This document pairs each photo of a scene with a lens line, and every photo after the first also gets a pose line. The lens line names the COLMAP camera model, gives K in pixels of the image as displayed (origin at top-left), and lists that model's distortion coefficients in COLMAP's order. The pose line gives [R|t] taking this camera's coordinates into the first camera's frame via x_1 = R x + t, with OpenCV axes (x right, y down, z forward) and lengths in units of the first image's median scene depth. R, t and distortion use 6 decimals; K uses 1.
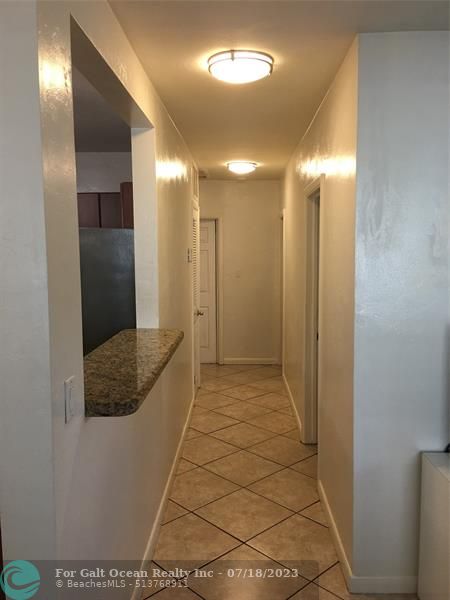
lens RADIAL K [[513.5, 0, 224.9], [0, 513.5, 299.4], [0, 0, 1]] dist [0.075819, -0.030779]
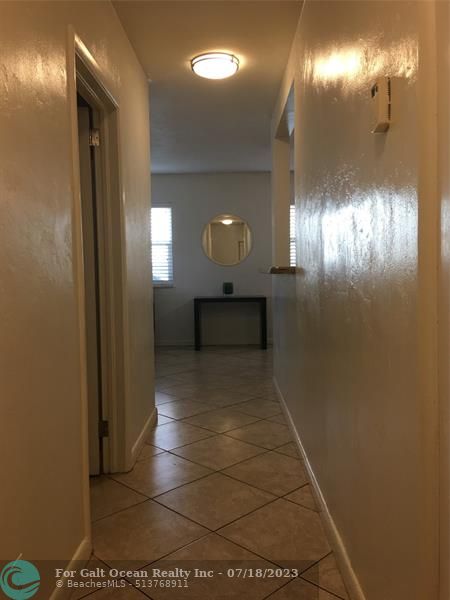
lens RADIAL K [[513.5, 0, 225.5], [0, 513.5, 299.5], [0, 0, 1]] dist [0.075819, -0.030779]
pose [[-0.999565, 0.013847, -0.026044, 0.039972], [0.008425, 0.980204, 0.197809, -0.067787], [0.028267, 0.197504, -0.979895, 1.712561]]
